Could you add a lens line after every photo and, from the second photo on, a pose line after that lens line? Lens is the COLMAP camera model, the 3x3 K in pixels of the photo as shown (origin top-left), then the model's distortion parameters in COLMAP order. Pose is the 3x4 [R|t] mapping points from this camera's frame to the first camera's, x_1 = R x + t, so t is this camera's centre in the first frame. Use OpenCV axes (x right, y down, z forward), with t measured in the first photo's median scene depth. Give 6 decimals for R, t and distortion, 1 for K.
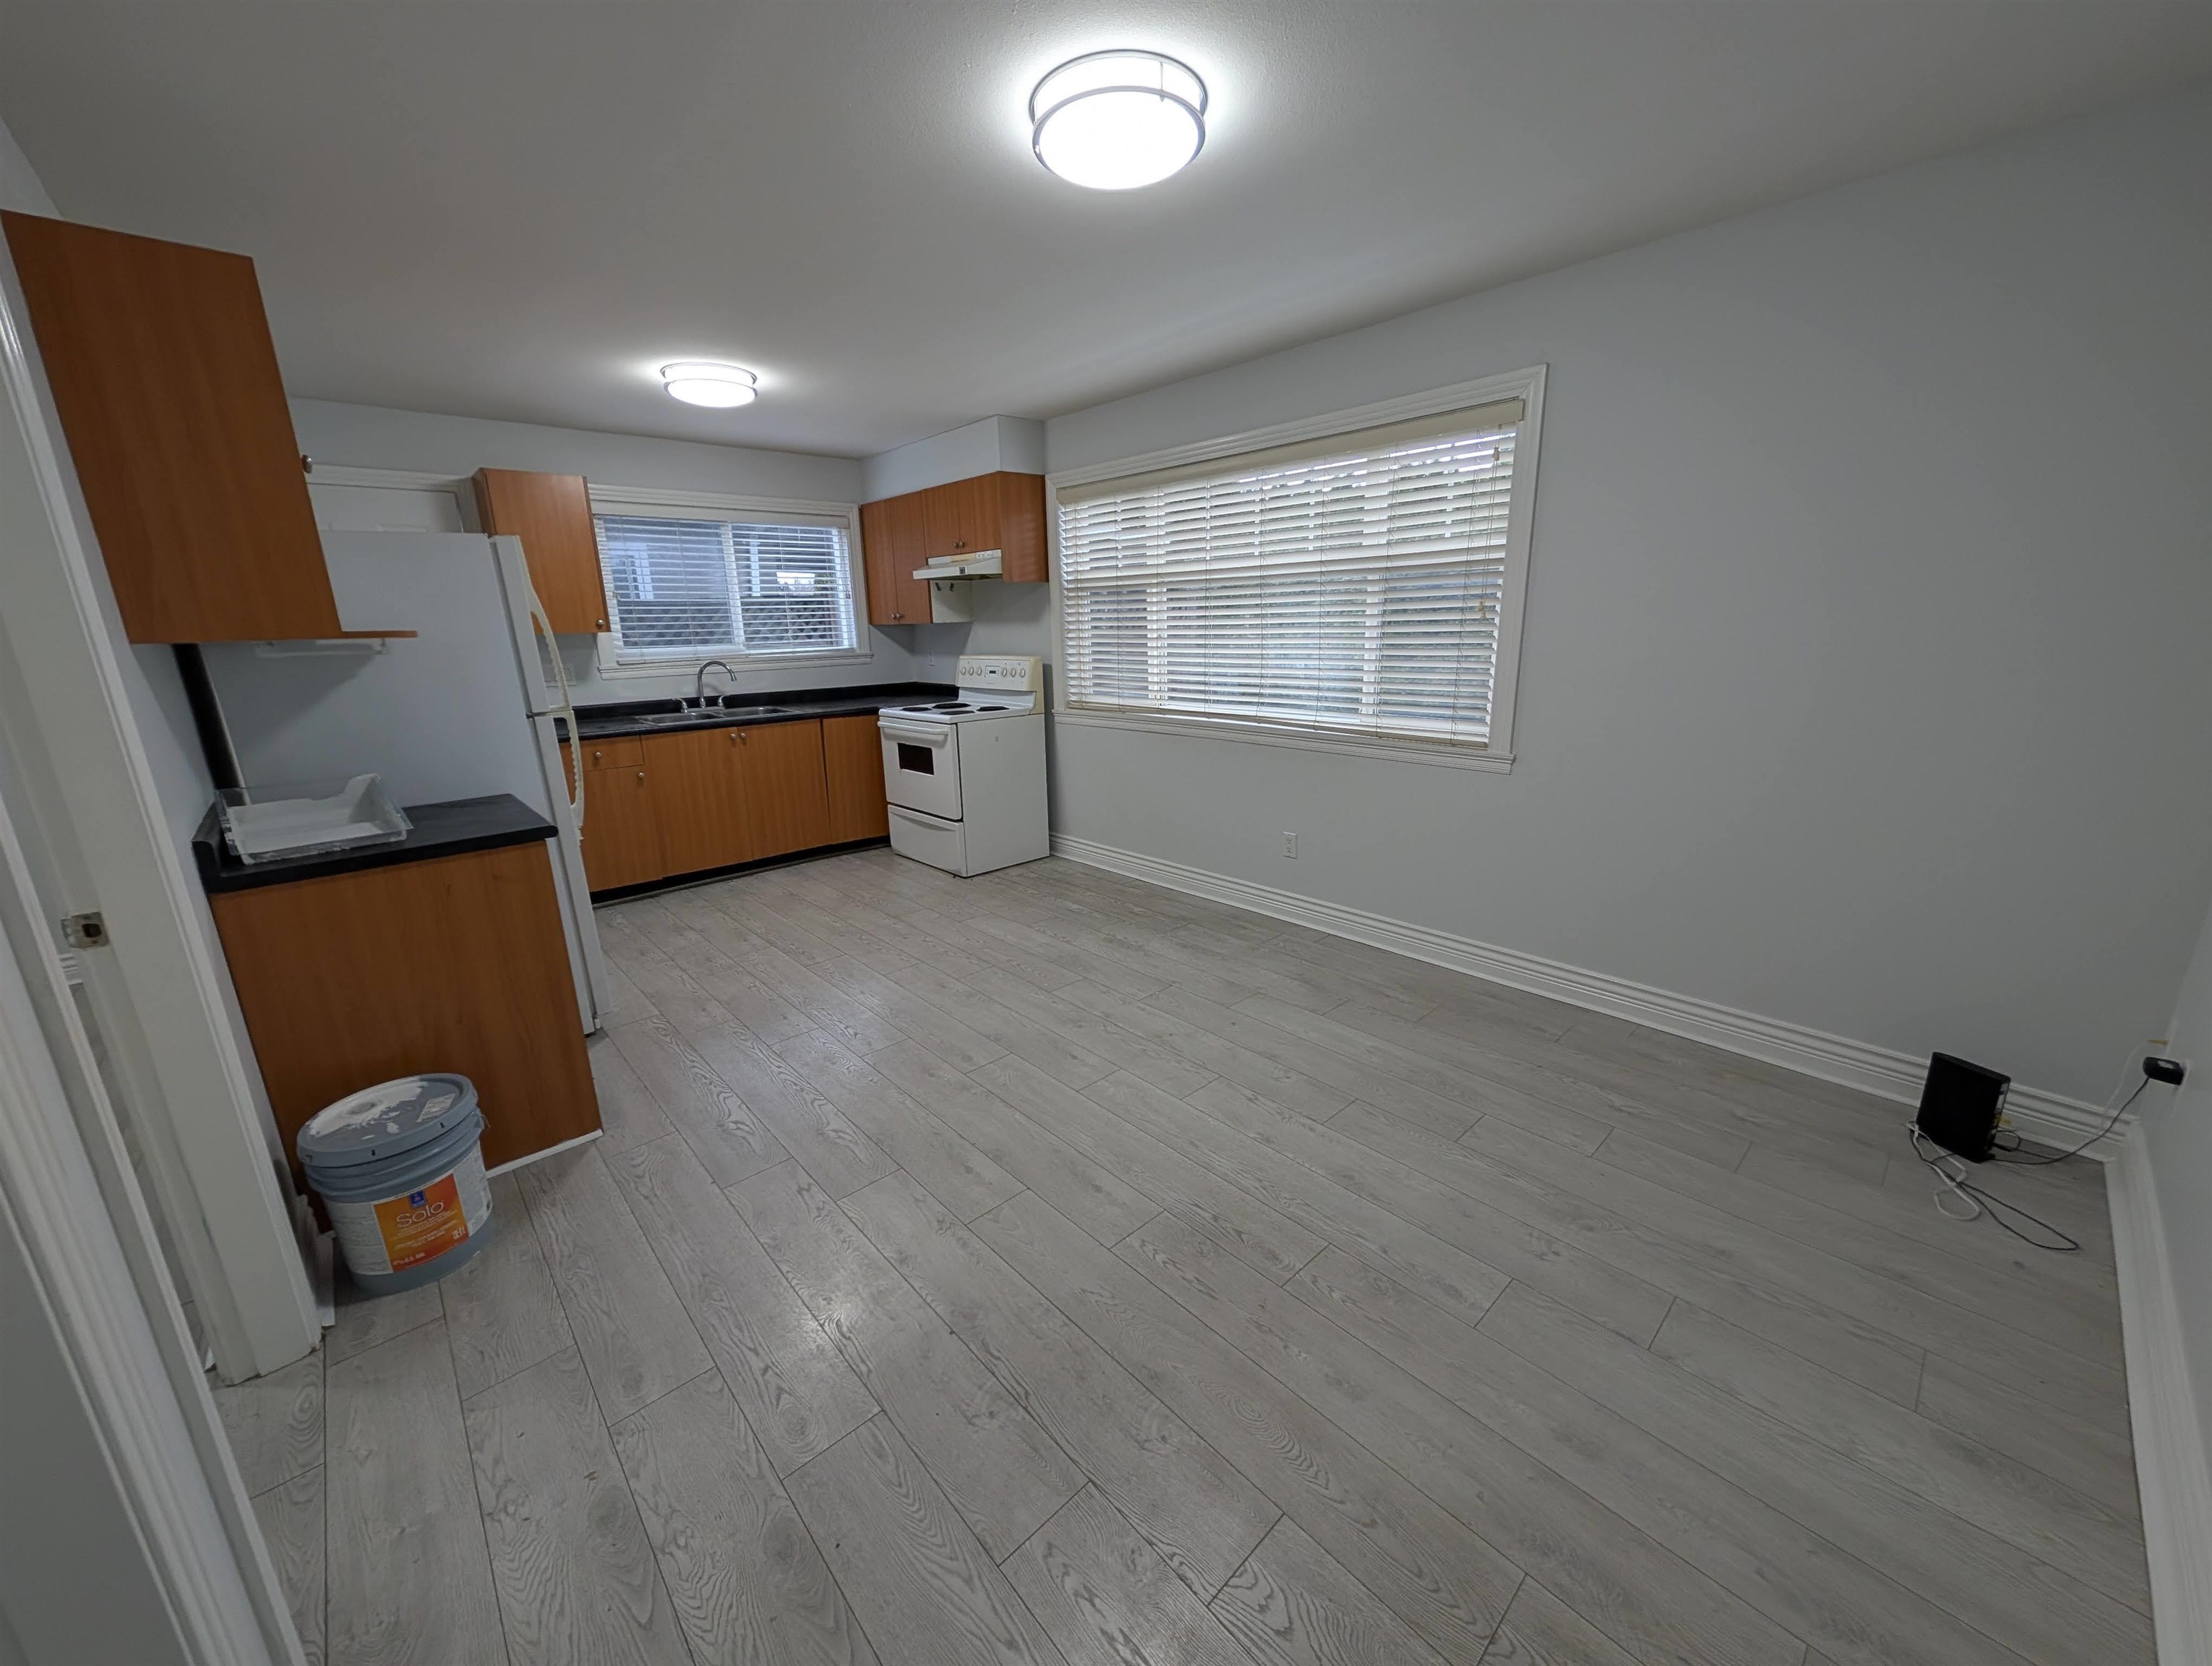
lens RADIAL K [[833.7, 0, 1092.4], [0, 833.7, 831.4], [0, 0, 1]] dist [-0.002530, 0.001559]
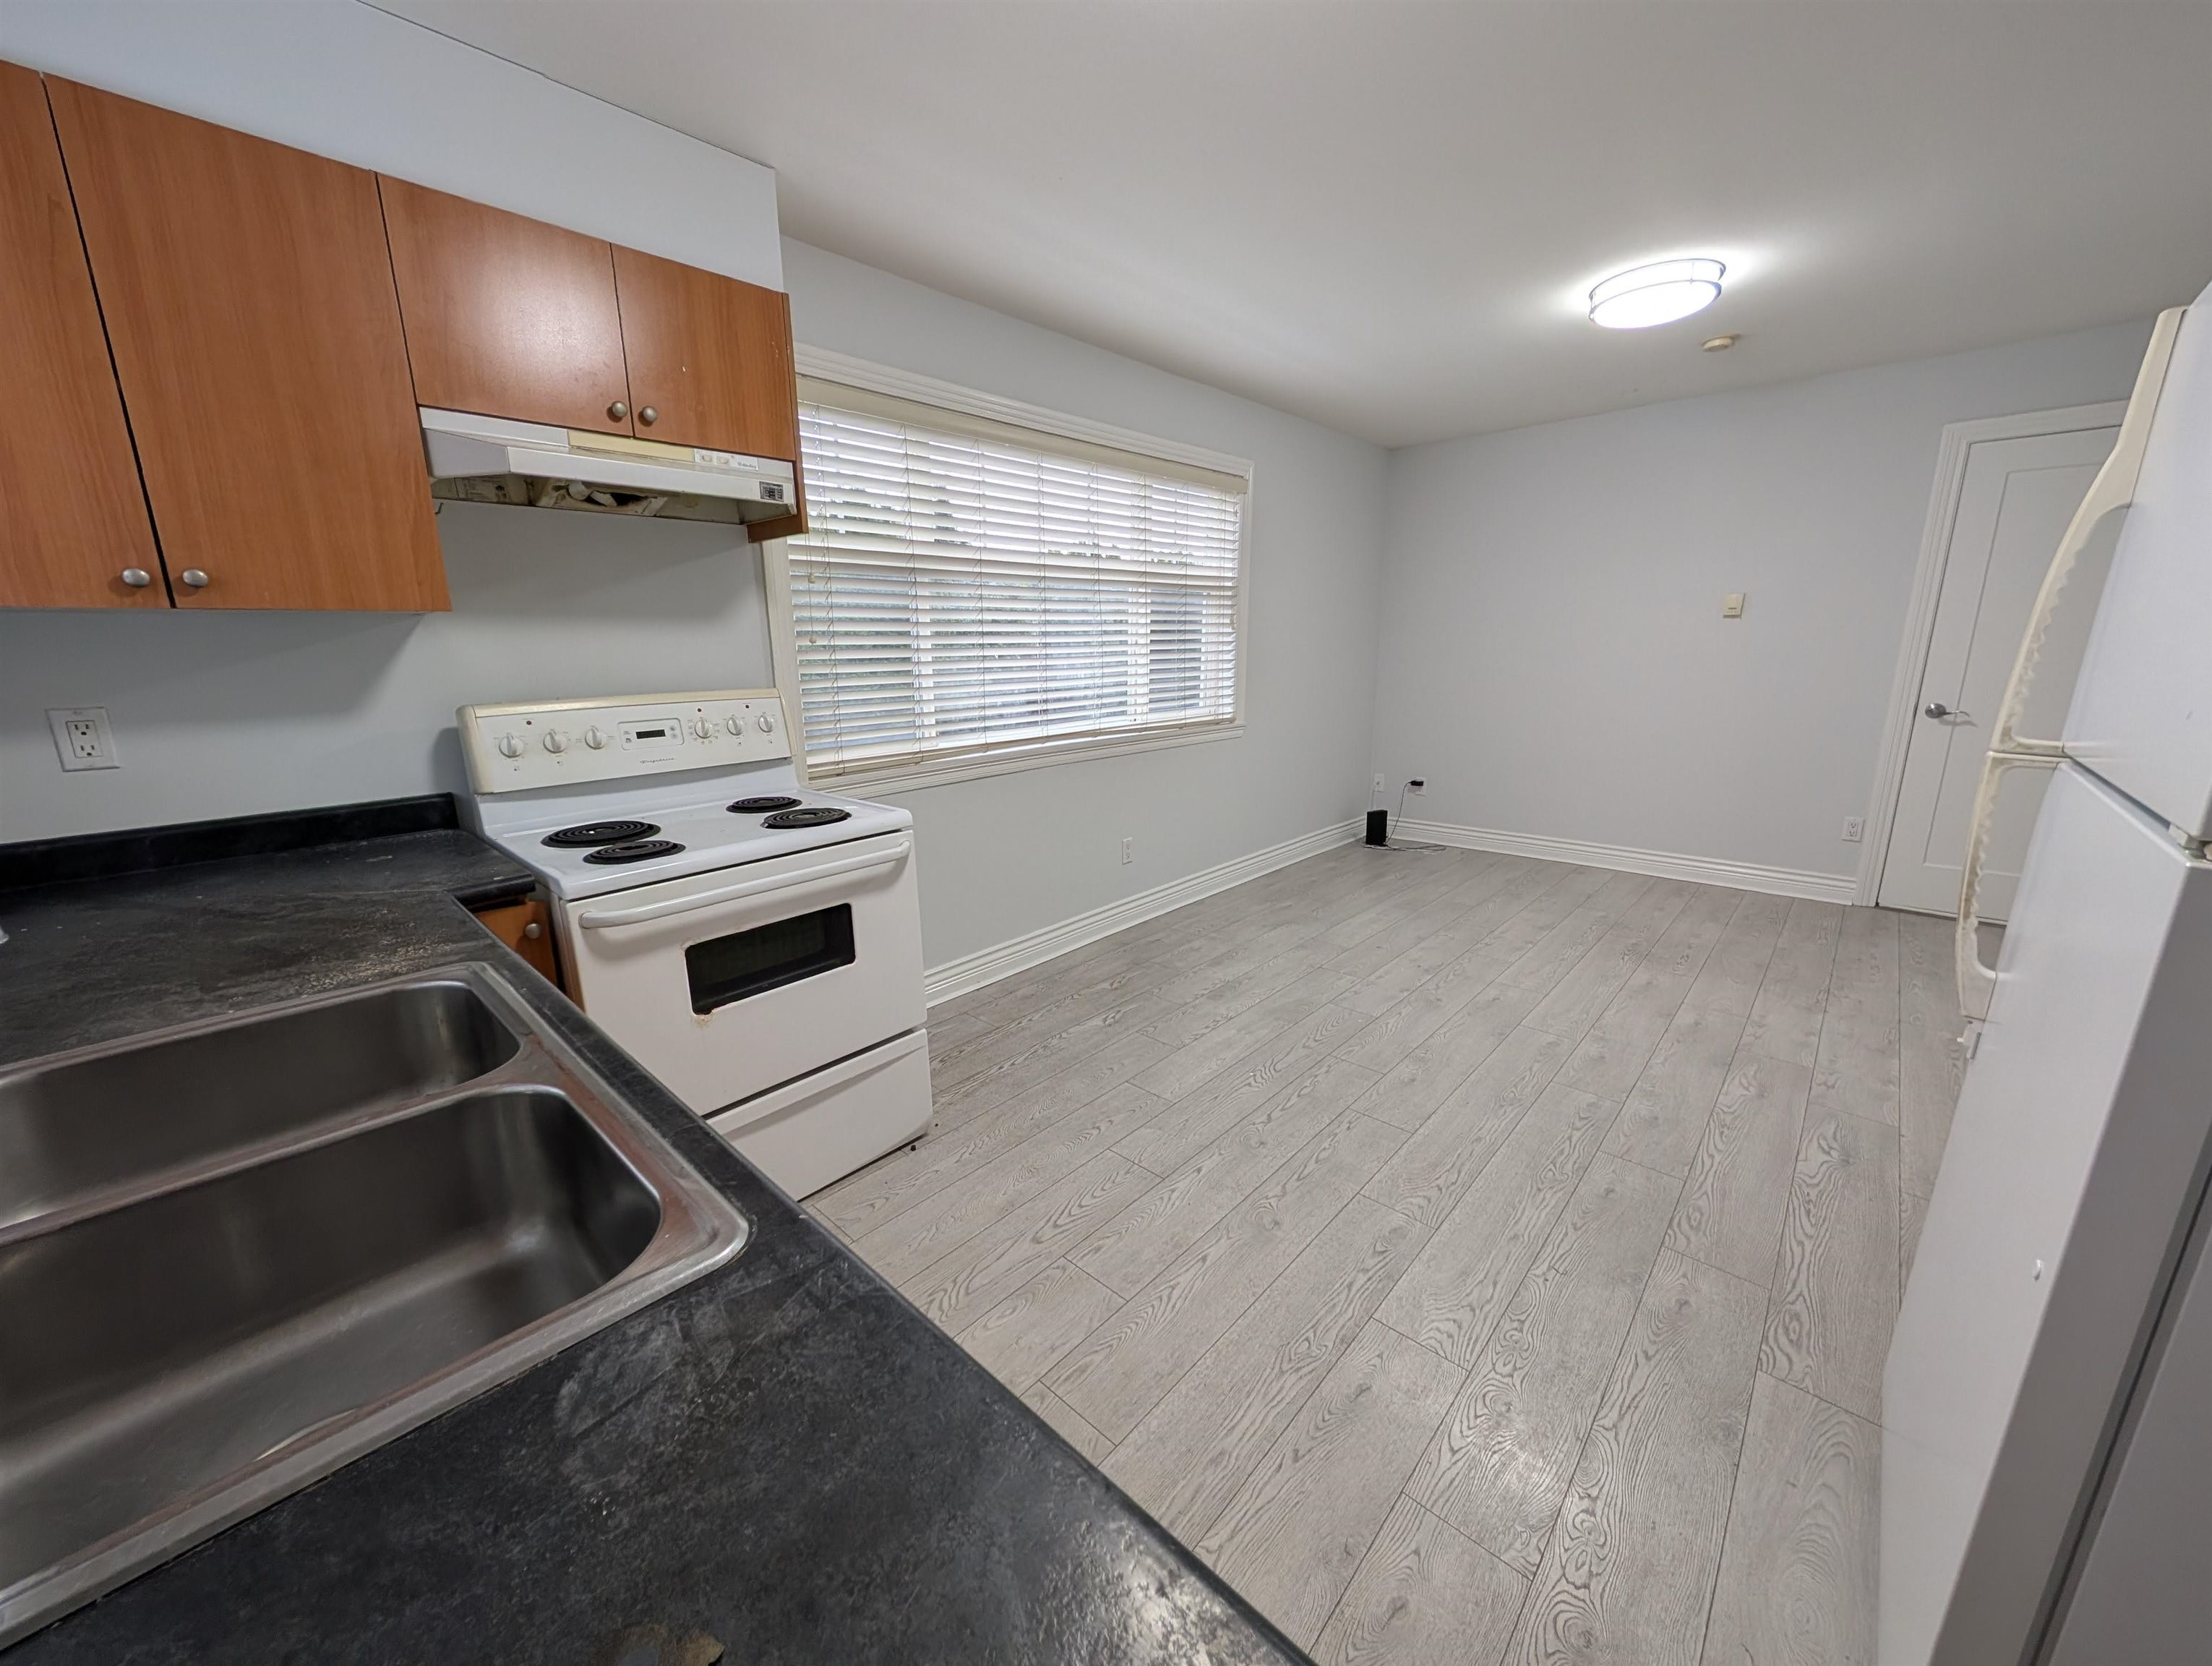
lens RADIAL K [[833.7, 0, 1089.1], [0, 833.7, 830.0], [0, 0, 1]] dist [-0.002530, 0.001559]
pose [[-0.077804, -0.197414, 0.977228, -0.622052], [0.262122, 0.941663, 0.211099, -0.195815], [-0.961893, 0.272577, -0.021519, 0.897482]]
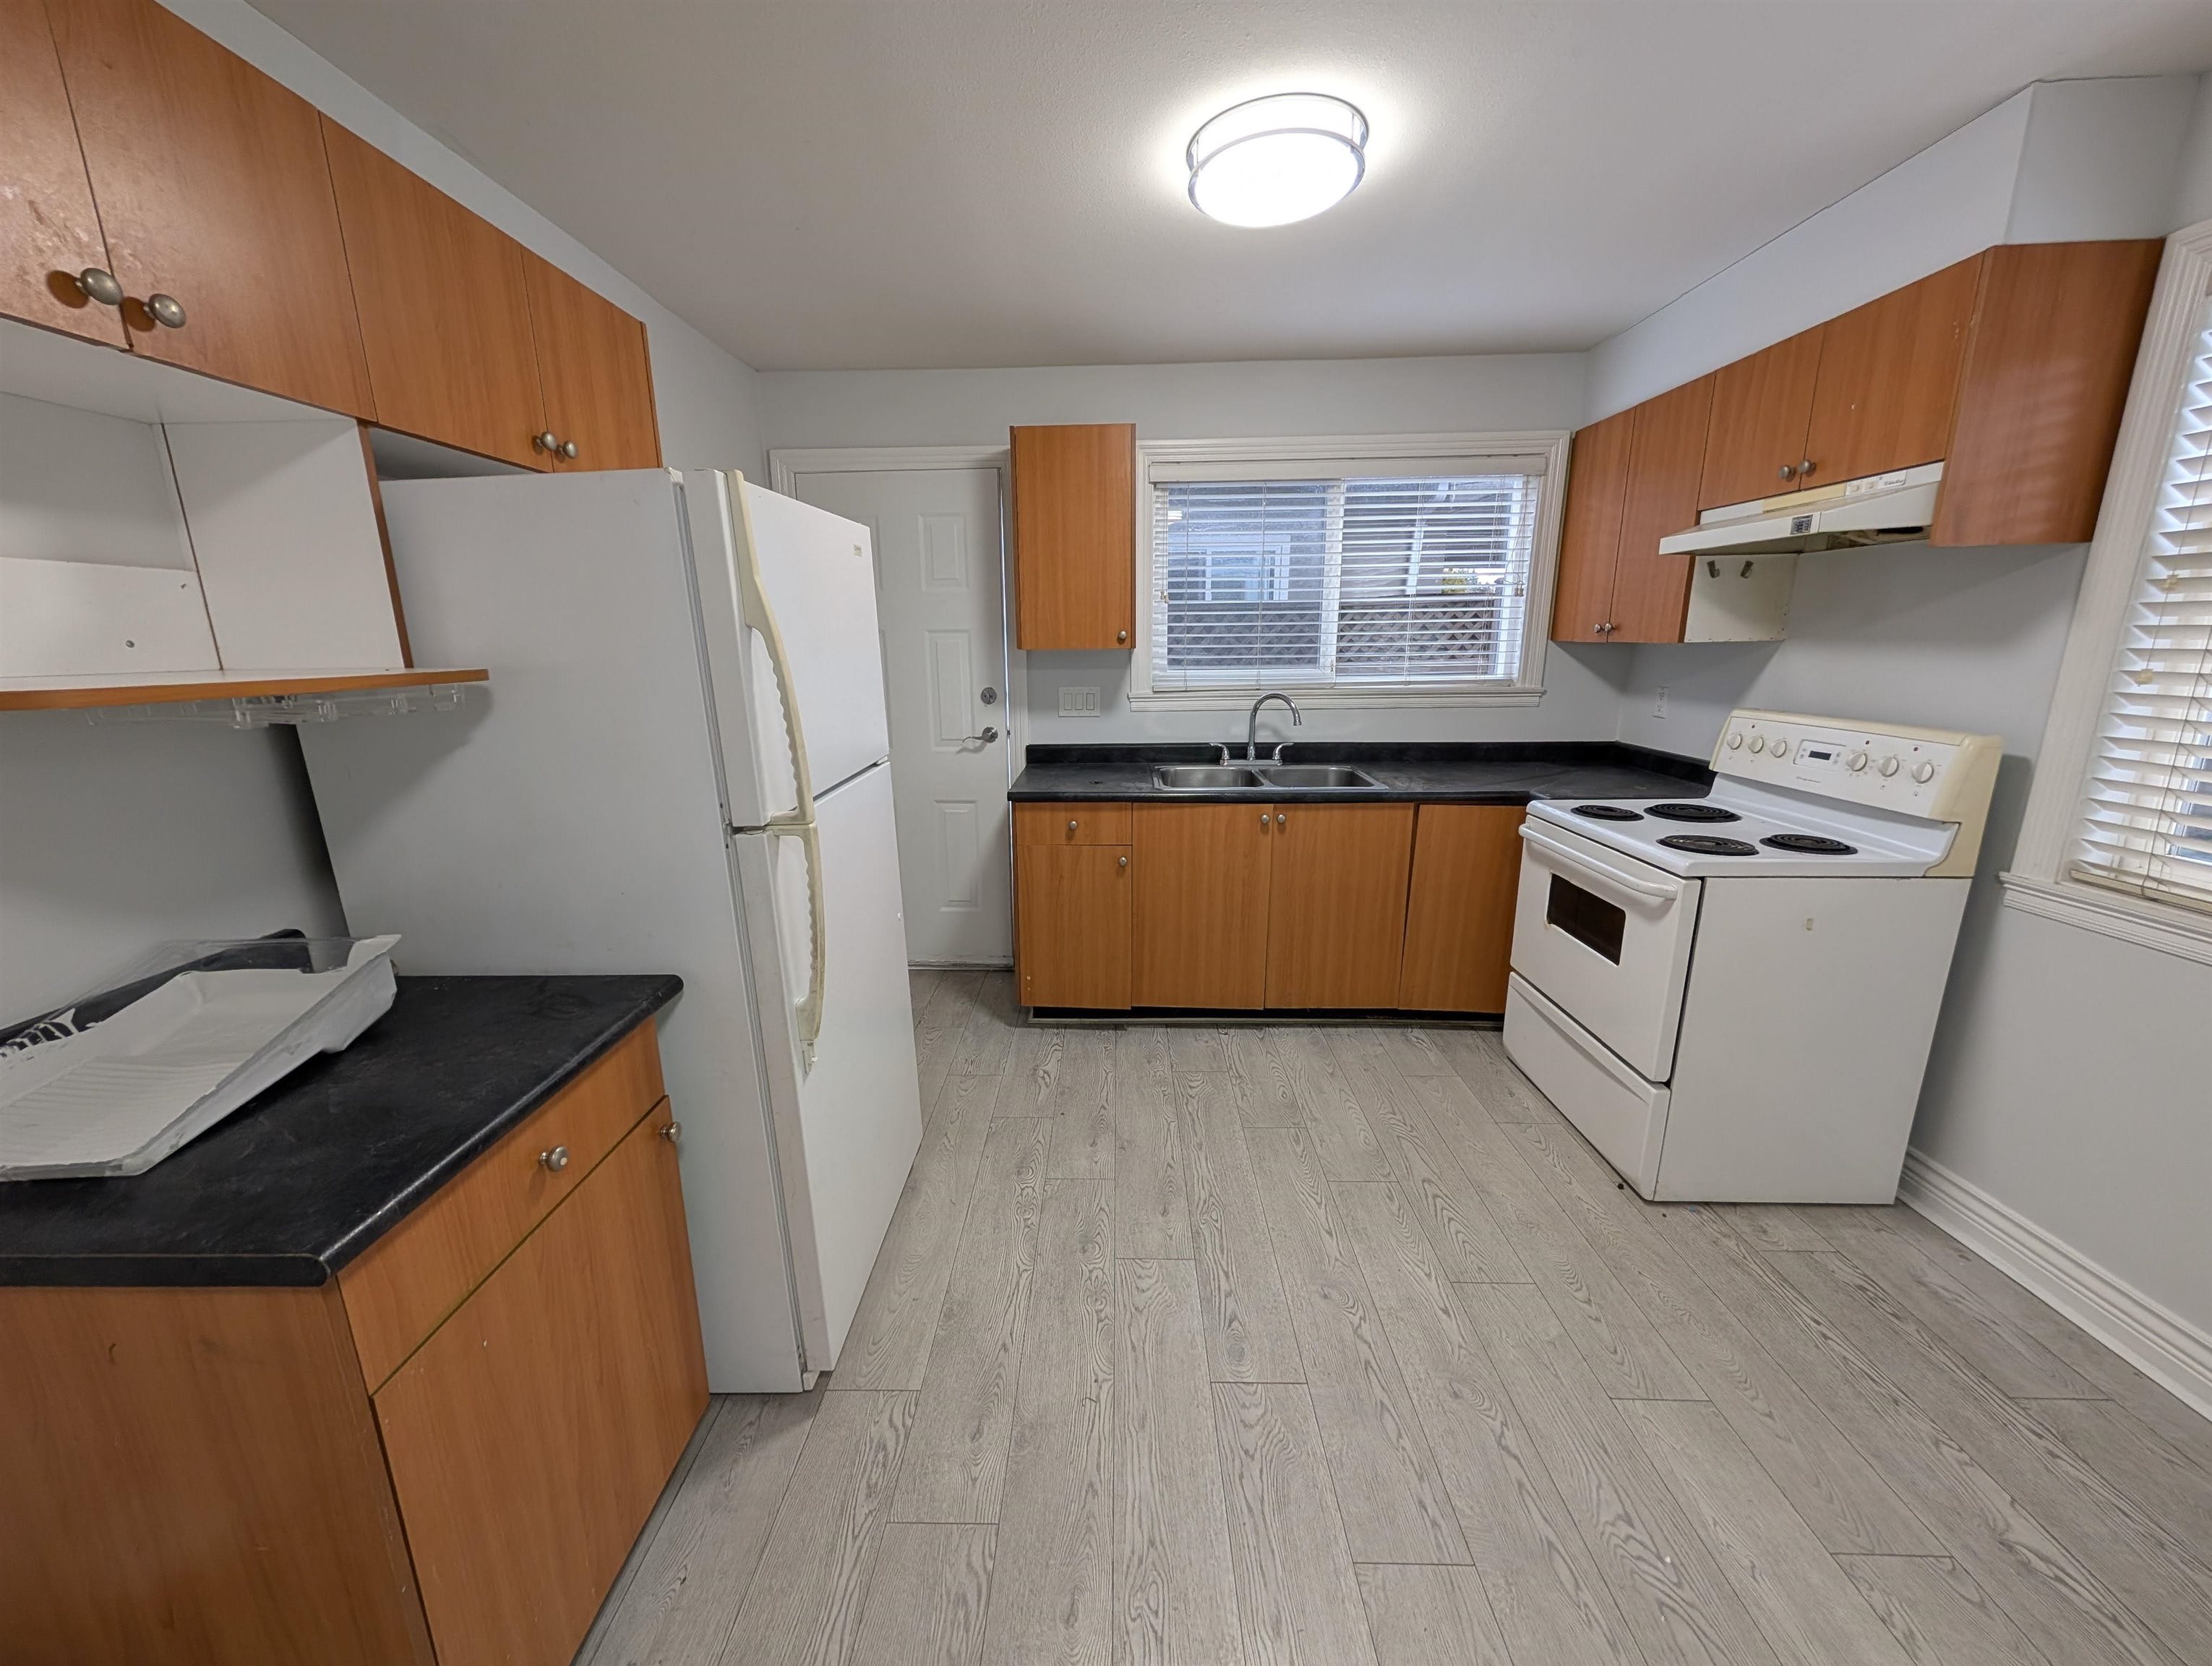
lens RADIAL K [[833.7, 0, 1089.7], [0, 833.7, 834.3], [0, 0, 1]] dist [-0.002530, 0.001559]
pose [[0.718947, 0.177321, -0.672066, -0.104174], [-0.176351, 0.981807, 0.070393, -0.124676], [0.672321, 0.067911, 0.737138, 0.456332]]
